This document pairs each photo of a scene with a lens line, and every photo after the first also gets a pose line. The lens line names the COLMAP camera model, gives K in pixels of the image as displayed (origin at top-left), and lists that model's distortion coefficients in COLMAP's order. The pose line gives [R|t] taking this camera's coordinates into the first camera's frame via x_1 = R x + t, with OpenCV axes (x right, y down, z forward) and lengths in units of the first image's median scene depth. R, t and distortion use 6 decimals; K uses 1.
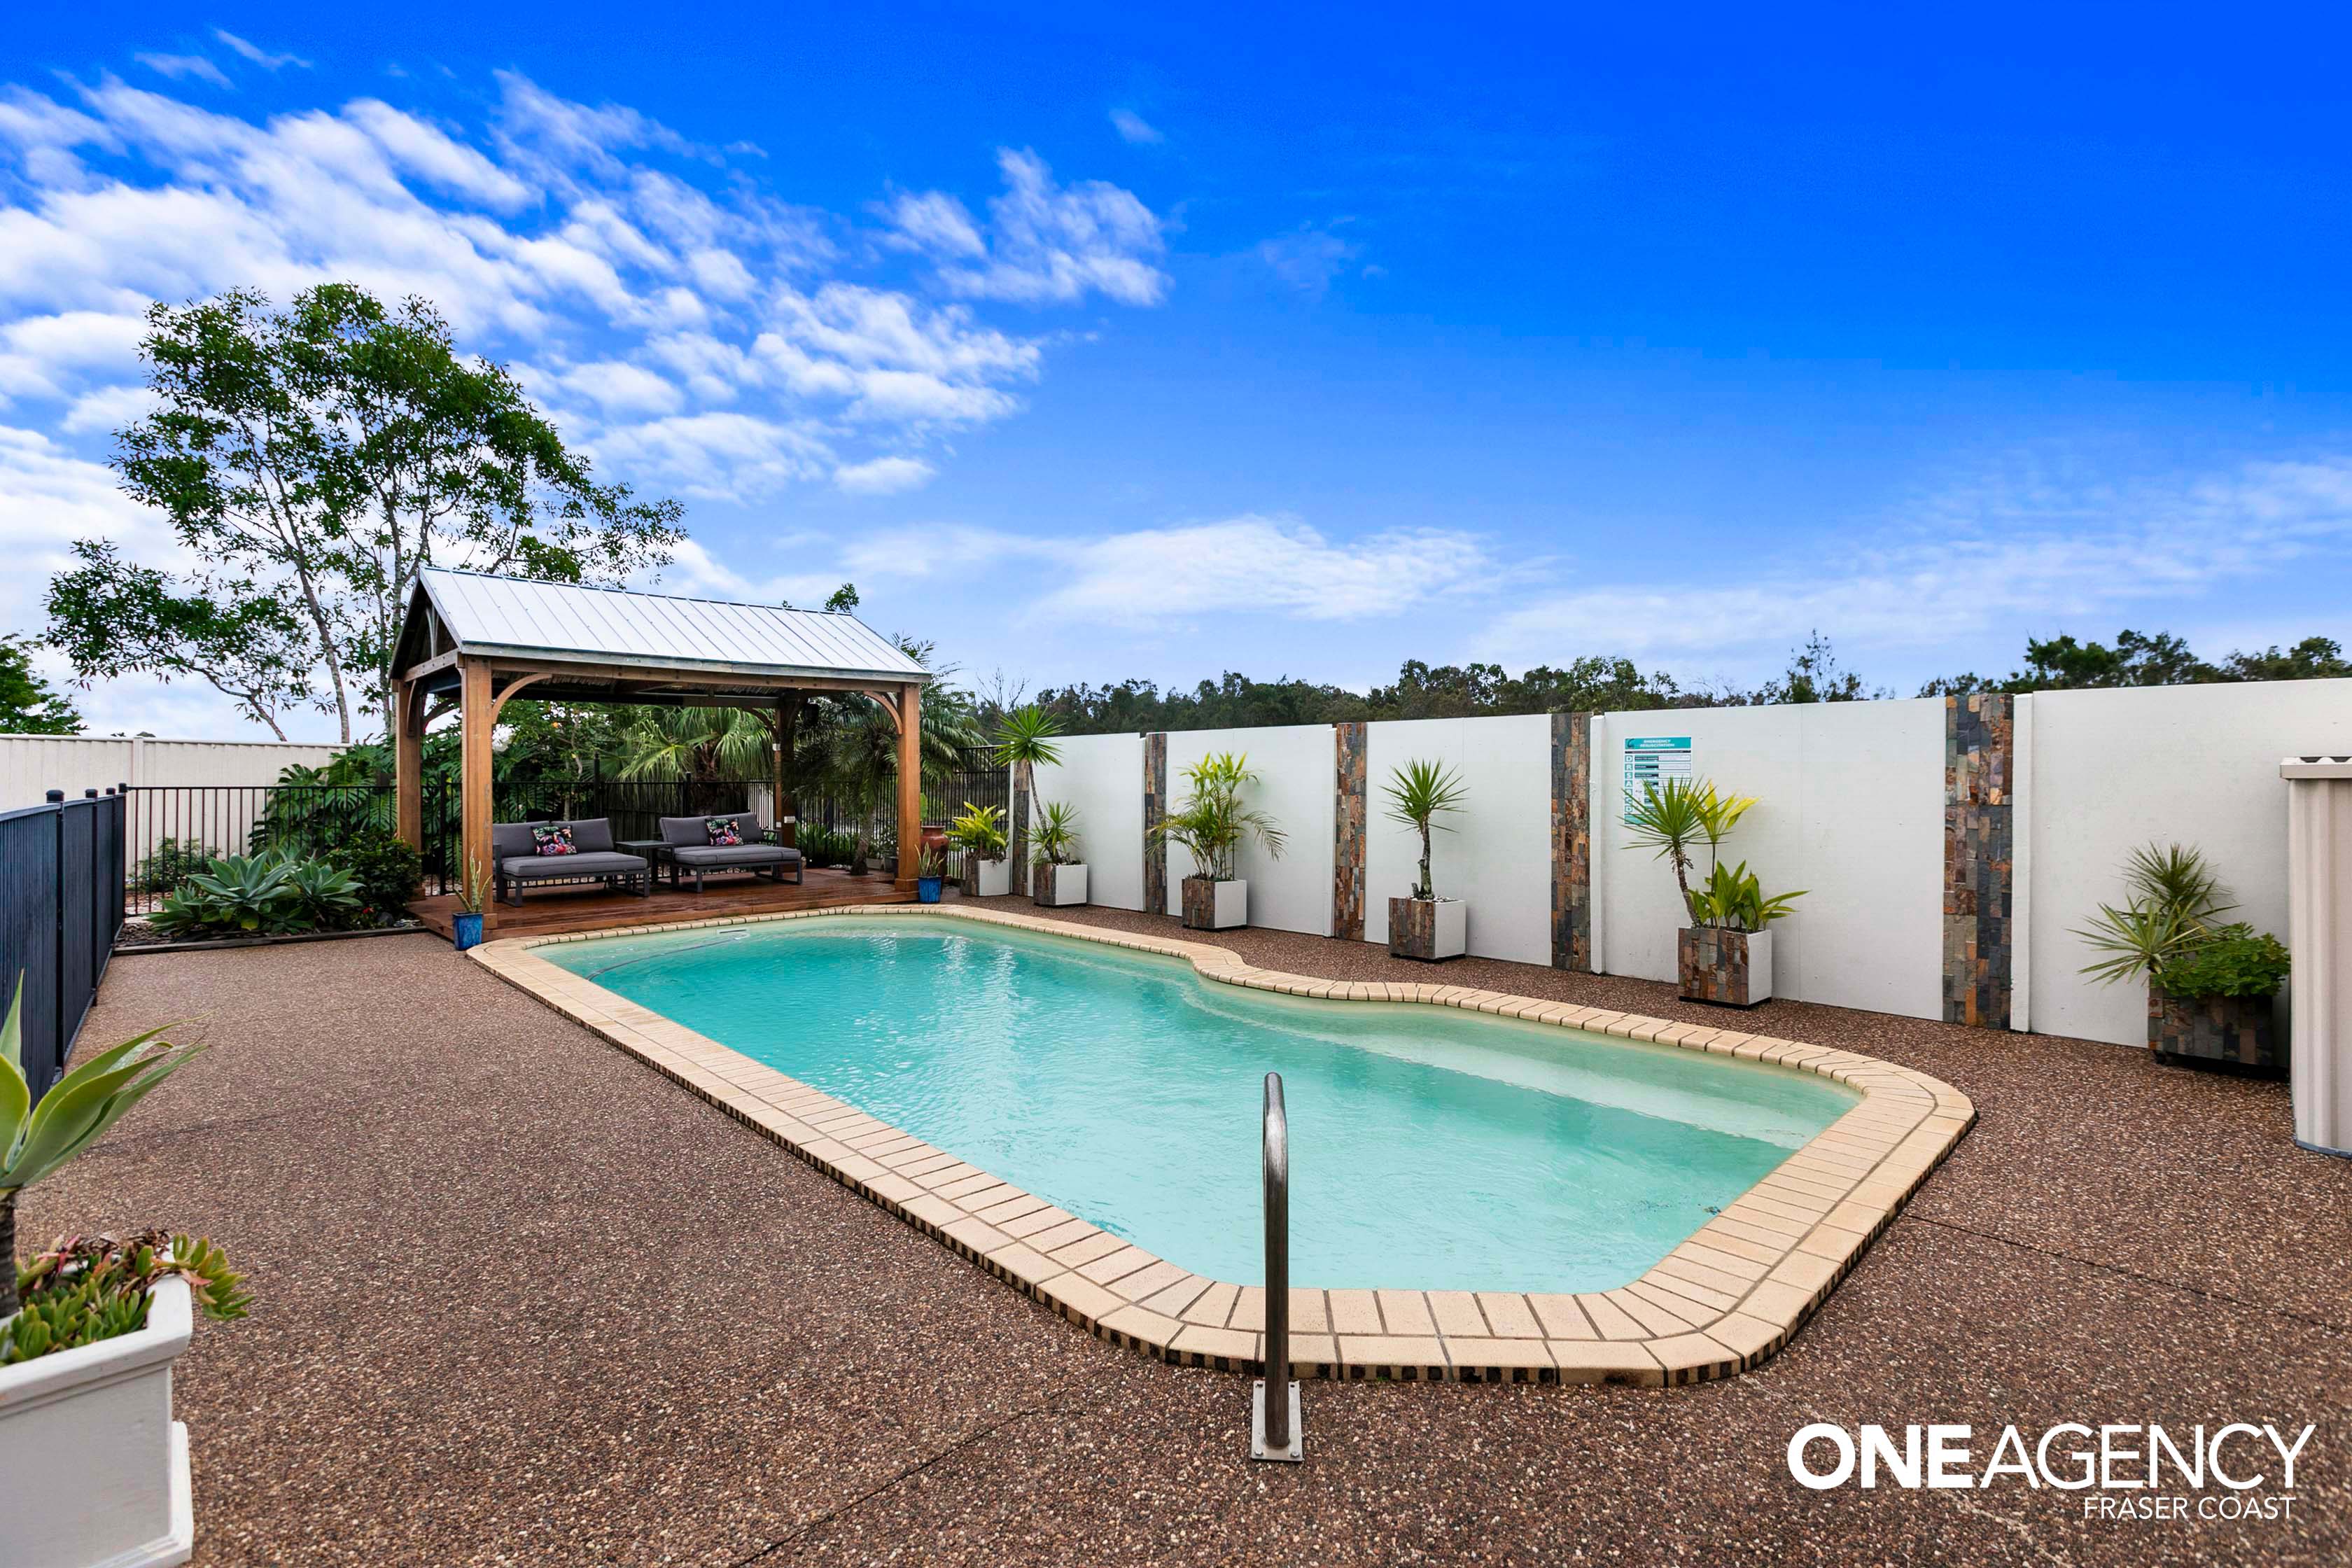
lens RADIAL K [[1068.2, 0, 1170.9], [0, 1068.2, 776.3], [0, 0, 1]] dist [0.000411, -0.000105]
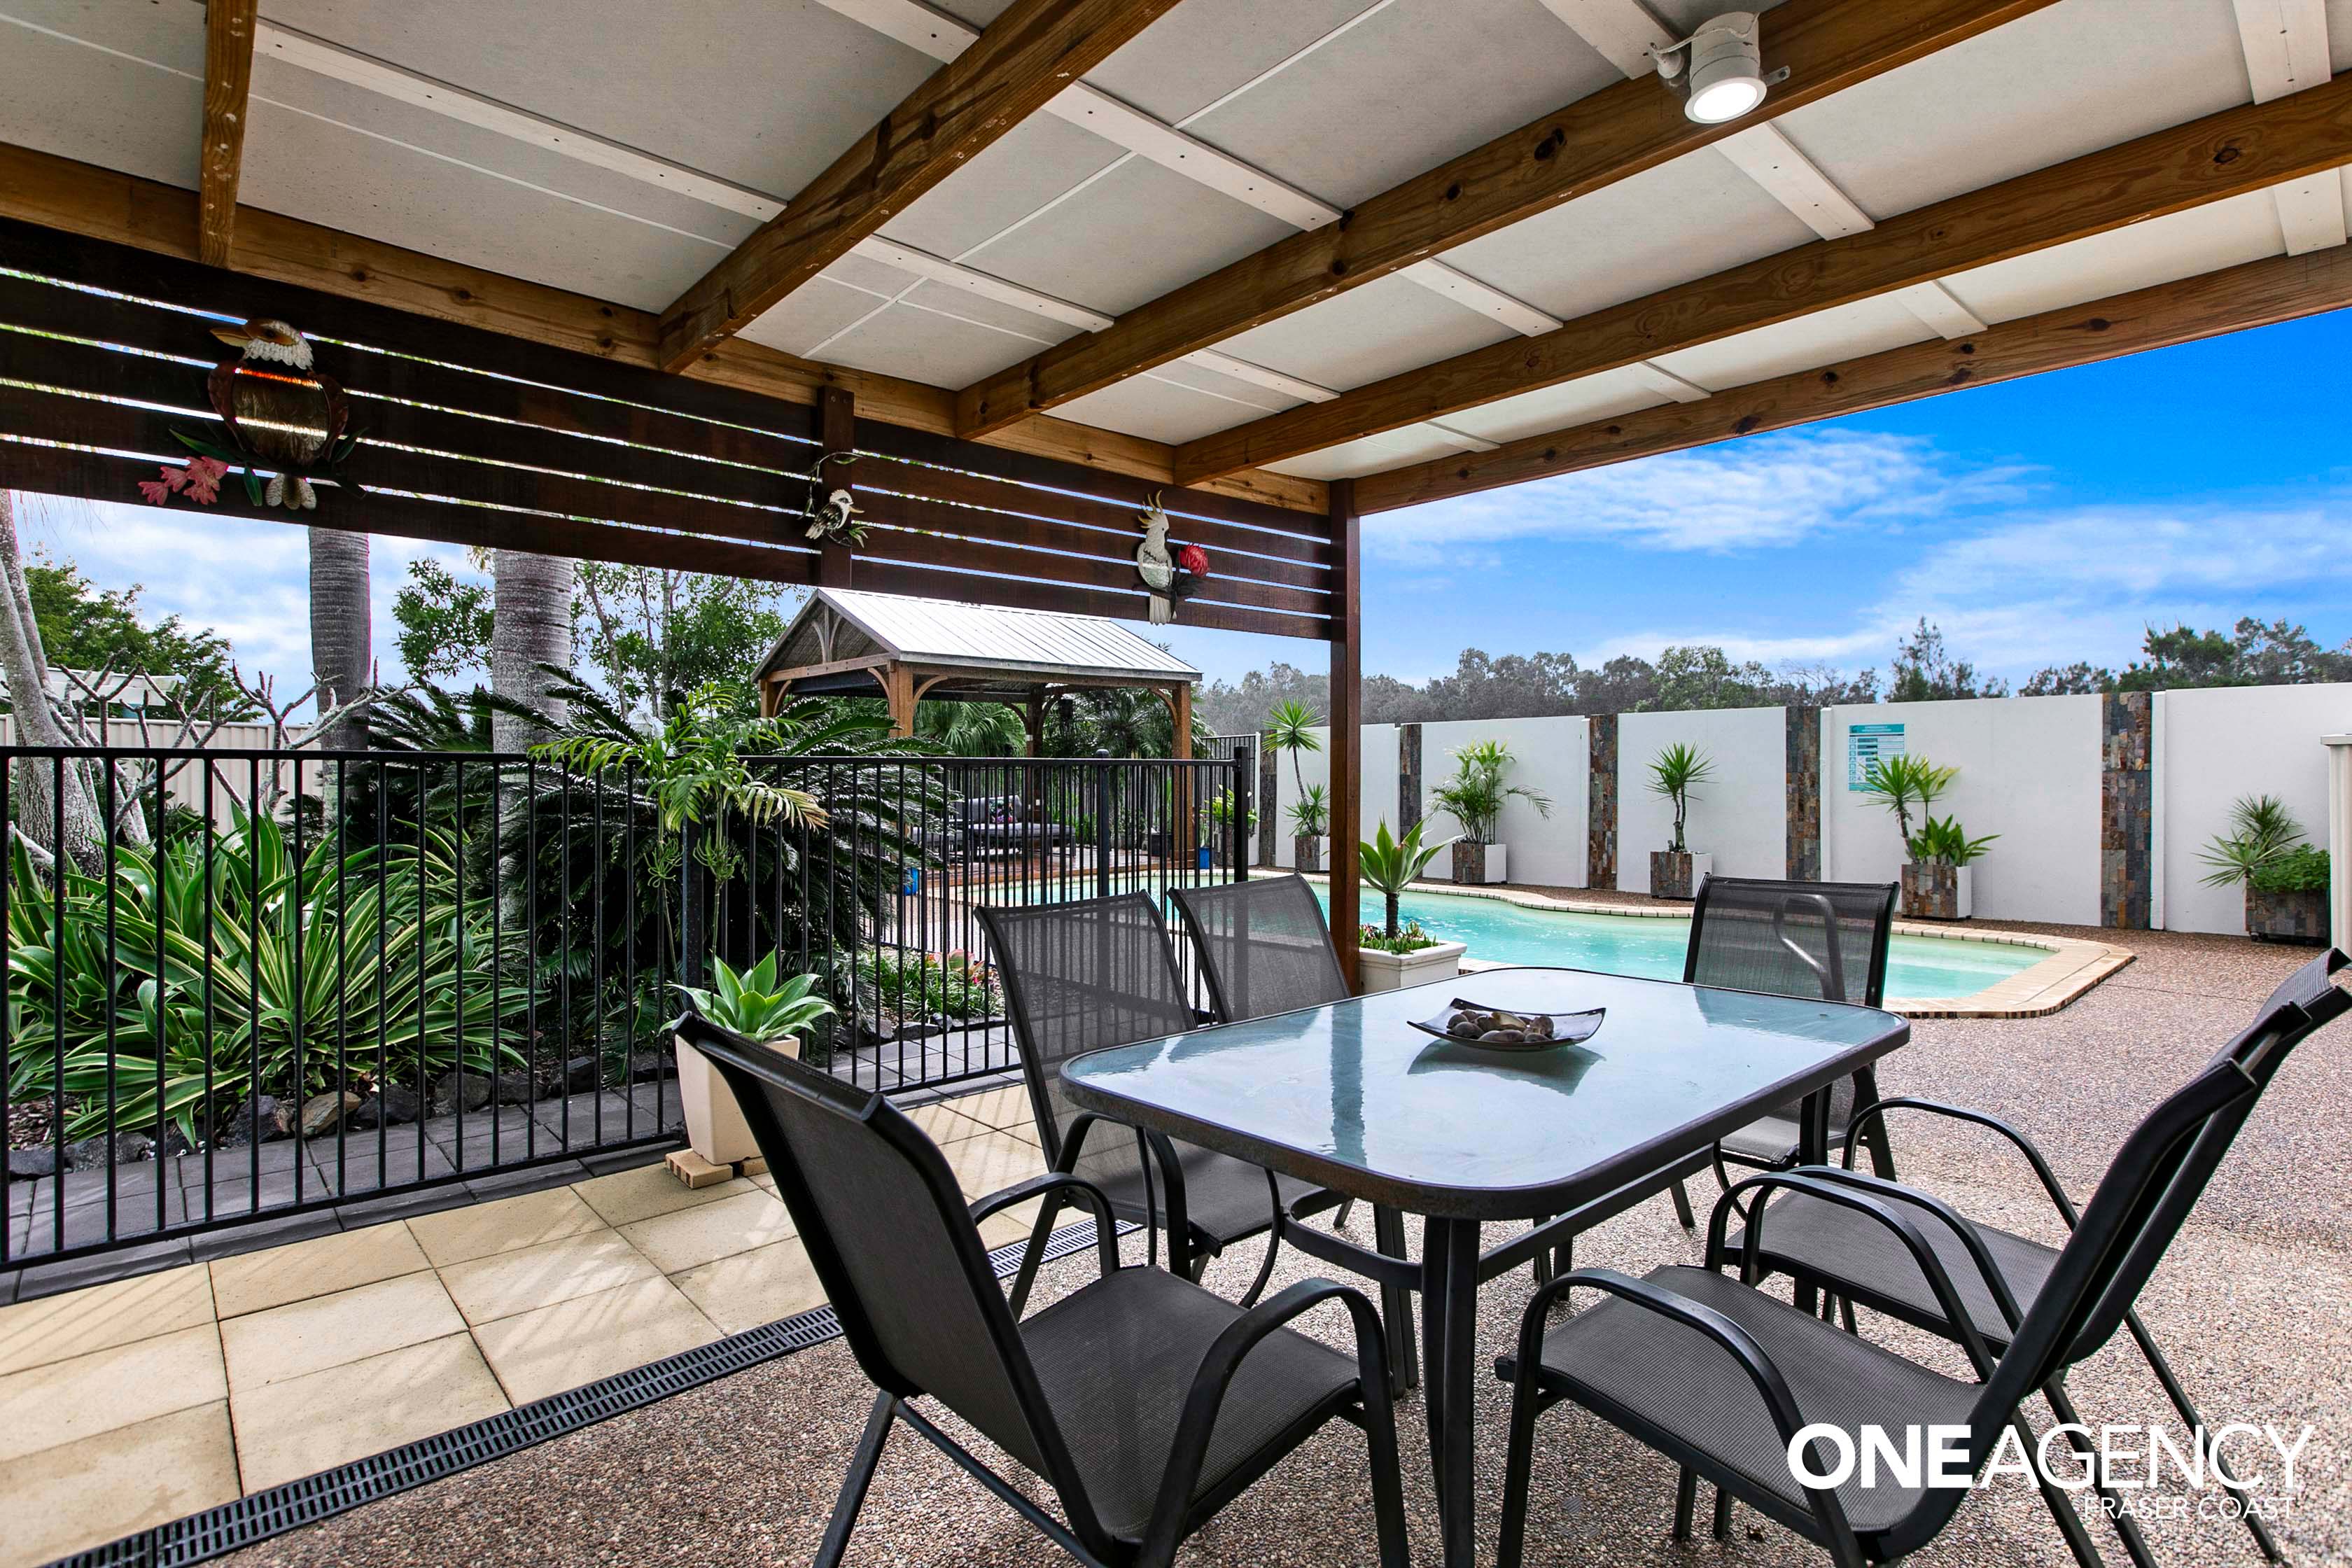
lens RADIAL K [[1161.0, 0, 1181.8], [0, 1161.0, 774.5], [0, 0, 1]] dist [-0.003325, -0.002909]
pose [[0.999864, -0.002254, -0.016351, -0.357923], [0.002239, 0.999997, -0.000916, 0.023718], [0.016353, 0.000879, 0.999866, -0.419371]]
